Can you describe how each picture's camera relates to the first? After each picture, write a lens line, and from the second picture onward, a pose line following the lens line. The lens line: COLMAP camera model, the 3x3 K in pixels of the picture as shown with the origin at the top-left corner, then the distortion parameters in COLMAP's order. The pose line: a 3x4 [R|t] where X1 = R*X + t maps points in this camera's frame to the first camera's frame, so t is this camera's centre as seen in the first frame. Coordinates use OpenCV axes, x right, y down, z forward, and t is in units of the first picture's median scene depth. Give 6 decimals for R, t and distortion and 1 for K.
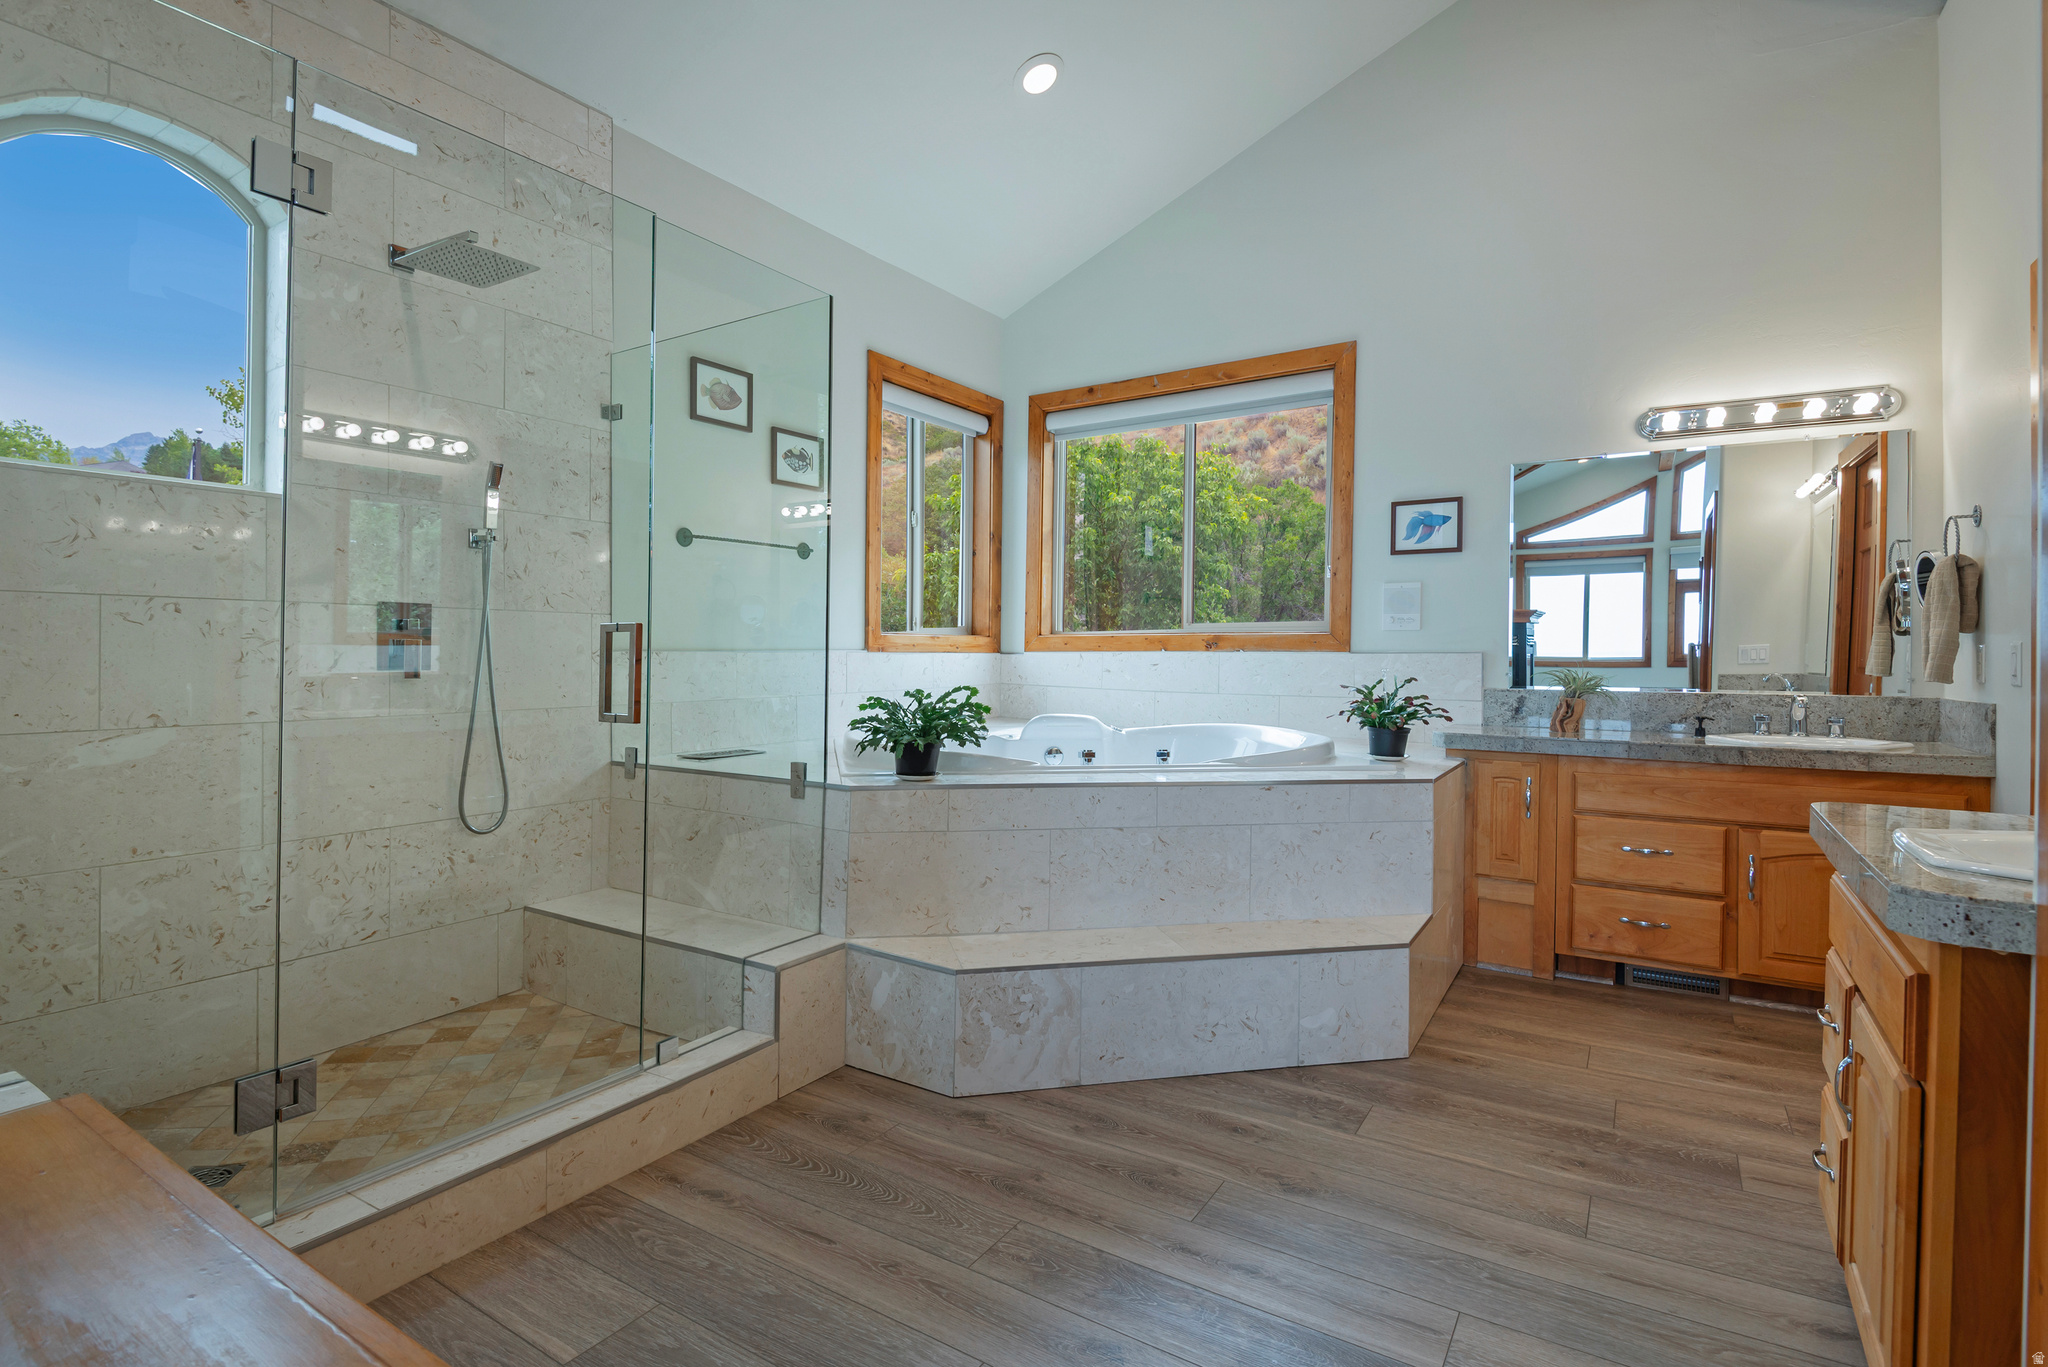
lens RADIAL K [[1020.6, 0, 1005.6], [0, 1020.6, 677.4], [0, 0, 1]] dist [-0.004699, -0.001154]
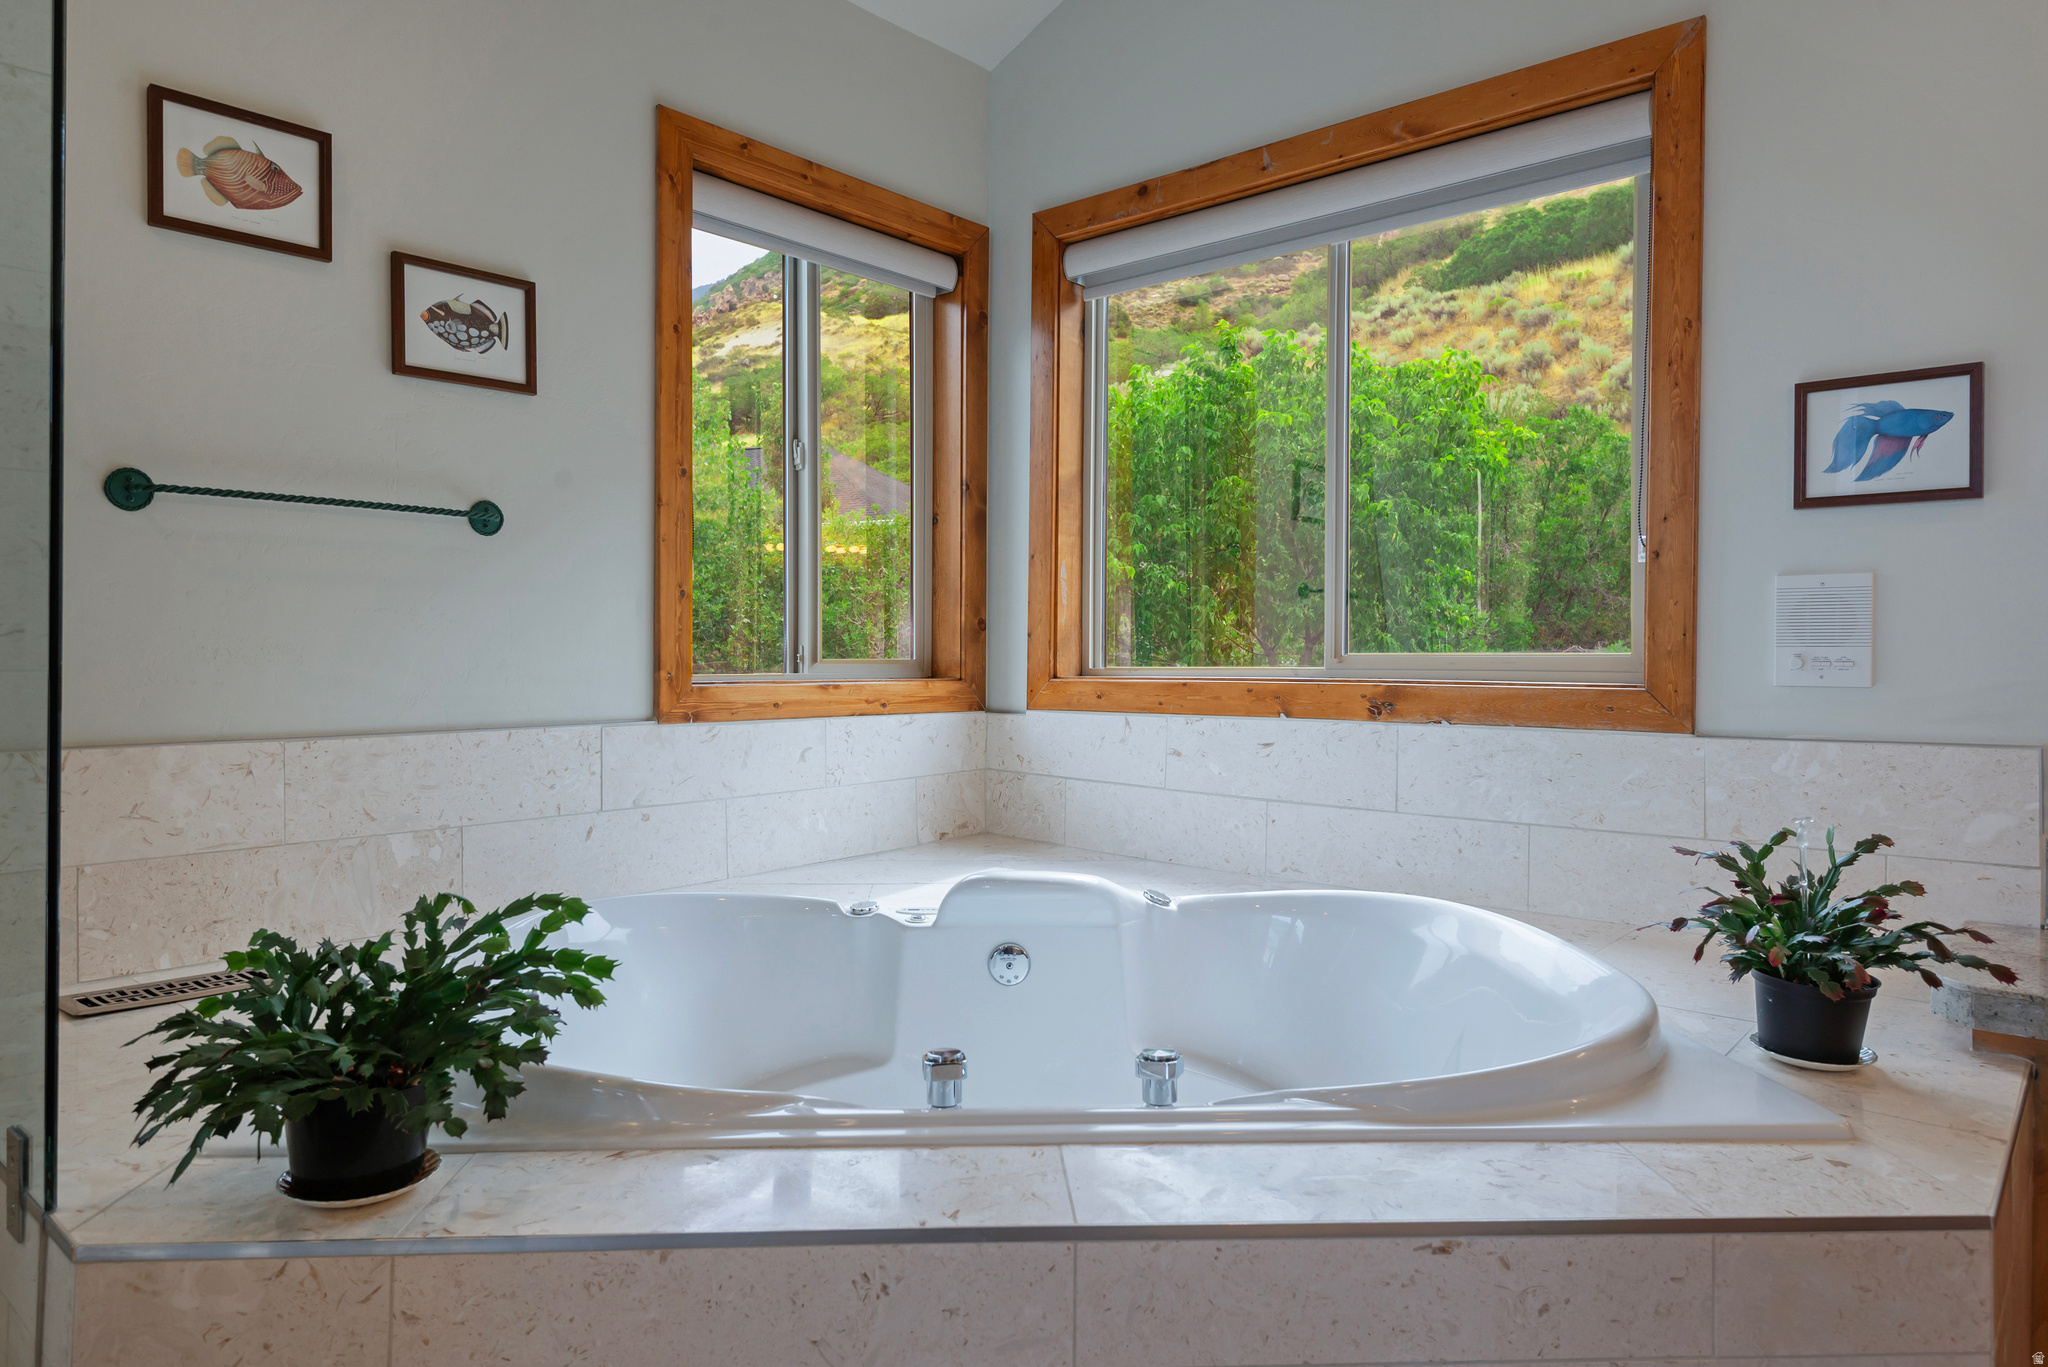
lens RADIAL K [[1365.0, 0, 1036.2], [0, 1365.0, 673.3], [0, 0, 1]] dist [0.000552, -0.004496]
pose [[0.993615, -0.000645, -0.112822, 0.119565], [-0.000805, 0.999918, -0.012808, -0.040998], [0.112821, 0.012817, 0.993533, 0.373971]]
